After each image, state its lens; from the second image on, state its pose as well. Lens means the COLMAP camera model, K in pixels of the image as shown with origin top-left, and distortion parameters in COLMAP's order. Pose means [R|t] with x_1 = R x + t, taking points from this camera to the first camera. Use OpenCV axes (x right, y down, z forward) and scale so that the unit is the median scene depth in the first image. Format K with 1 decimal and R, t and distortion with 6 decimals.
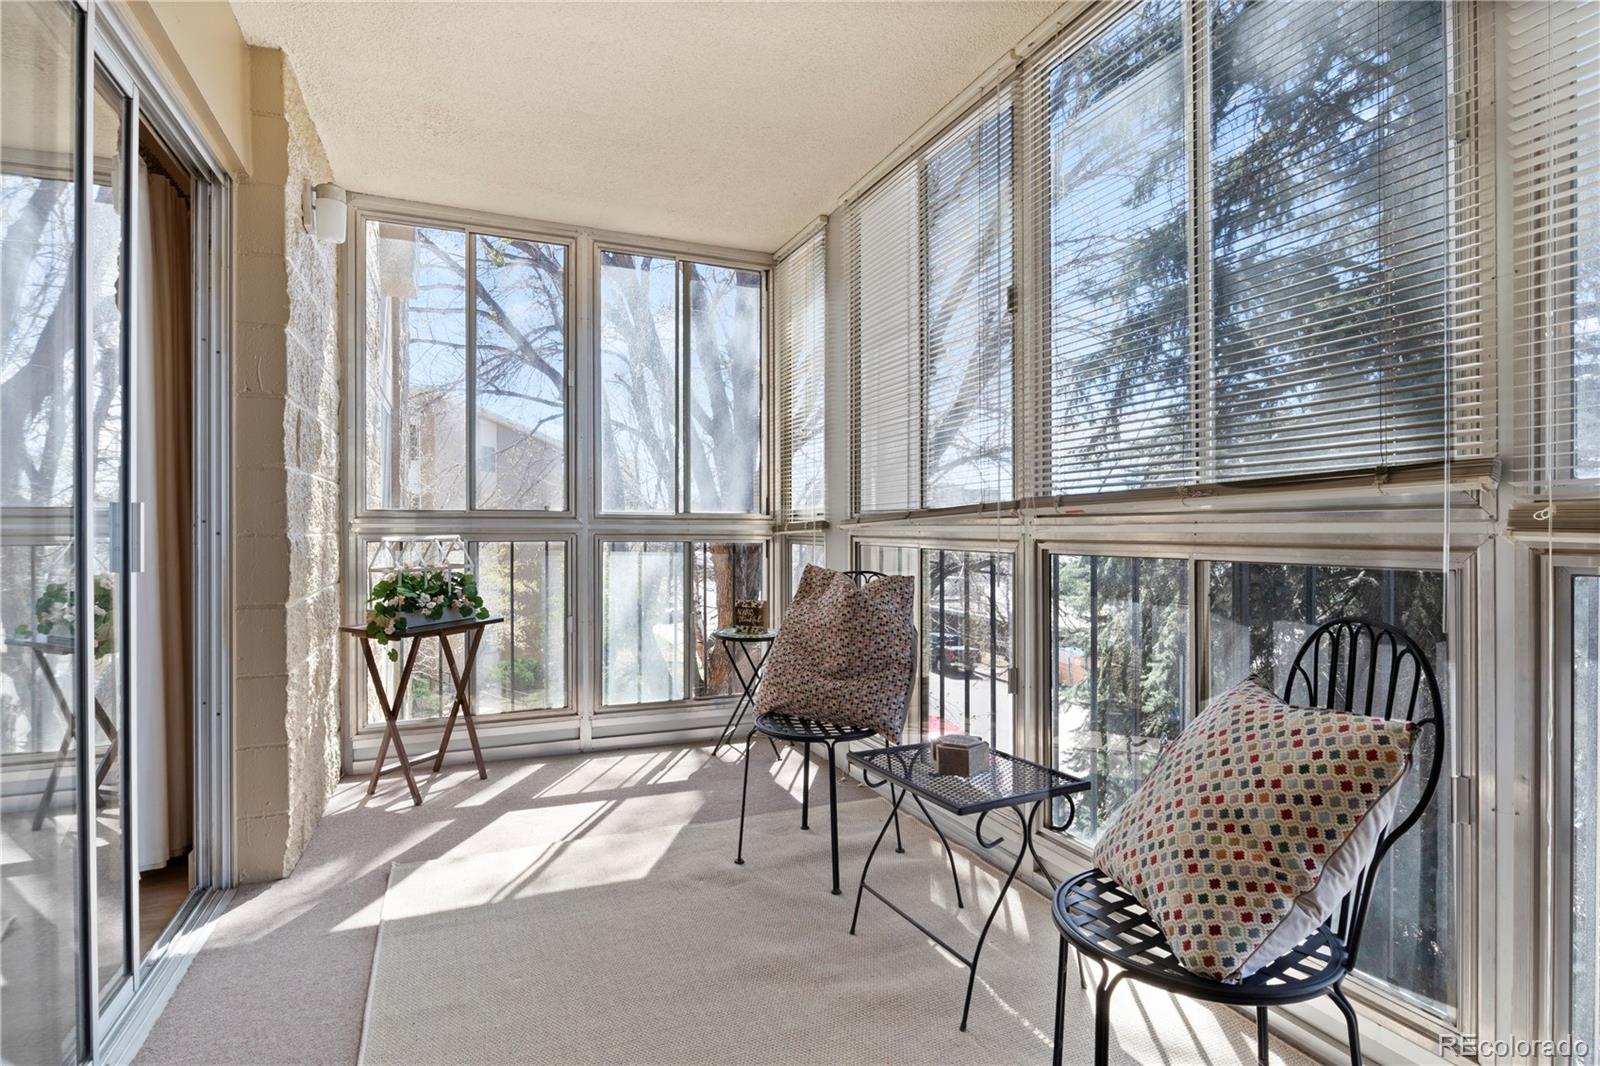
lens RADIAL K [[825.9, 0, 800.0], [0, 825.9, 533.0], [0, 0, 1]] dist [-0.003506, -0.000332]
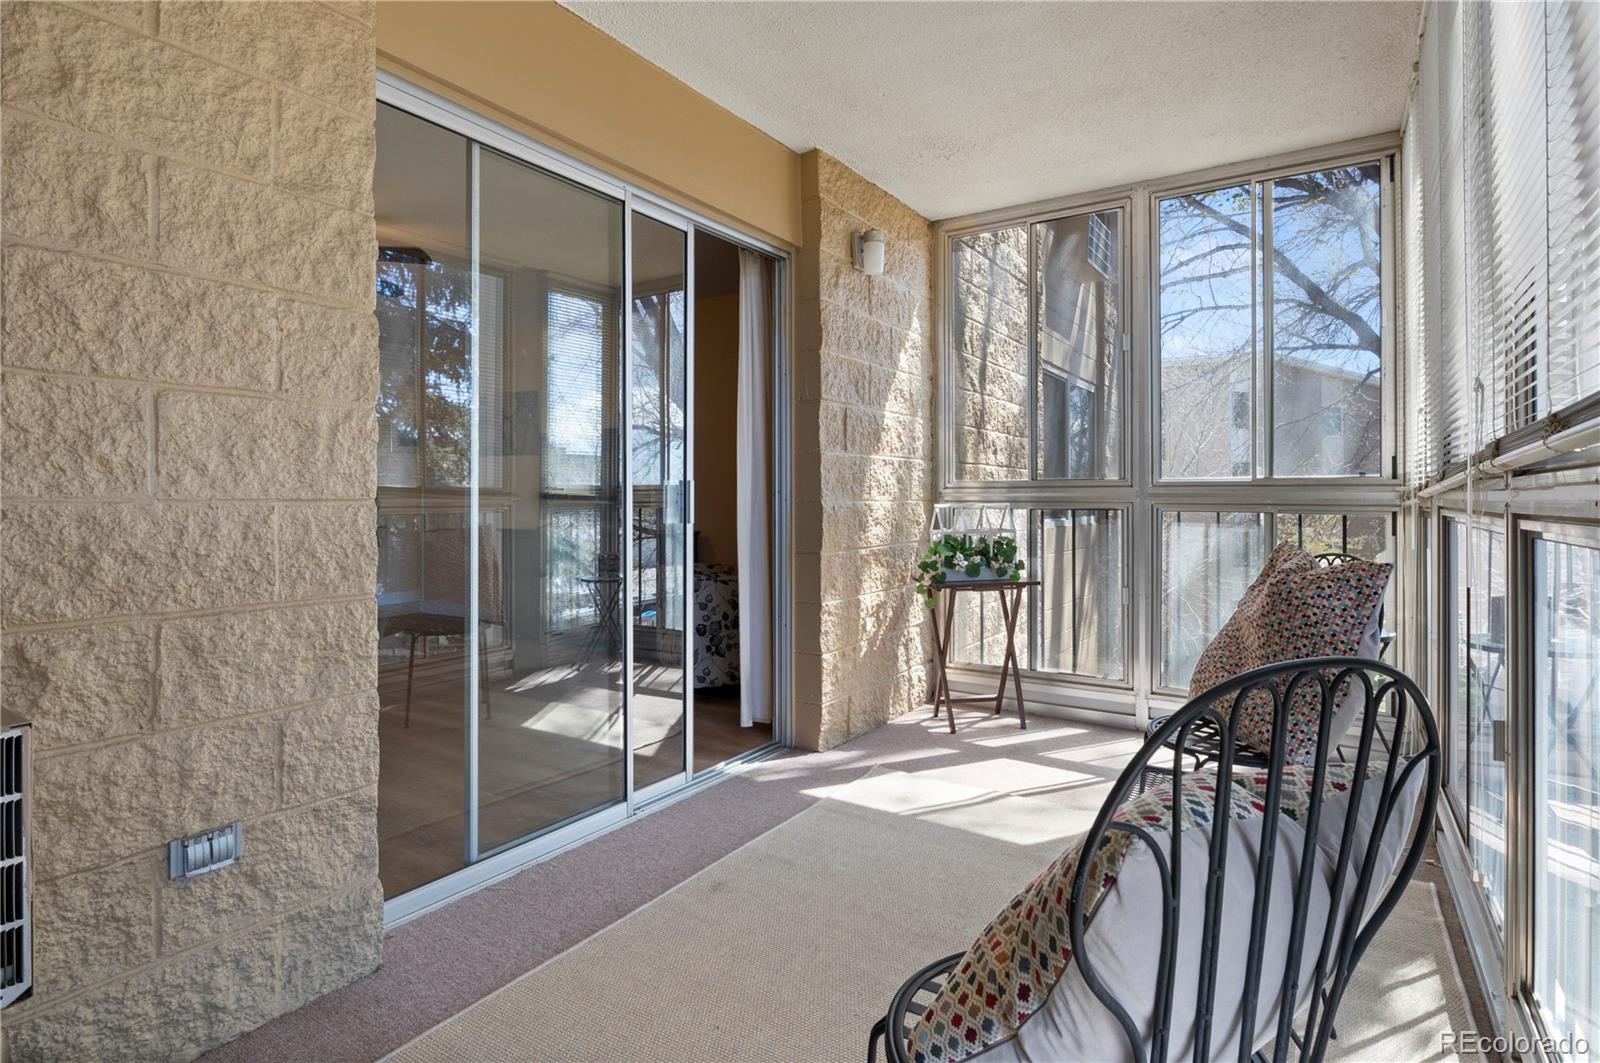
lens RADIAL K [[831.4, 0, 802.5], [0, 831.4, 503.0], [0, 0, 1]] dist [-0.004817, 0.000141]
pose [[0.539802, 0.004580, -0.841779, 0.425906], [-0.004599, 0.999986, 0.002491, 0.000990], [0.841779, 0.002527, 0.539816, 0.188697]]
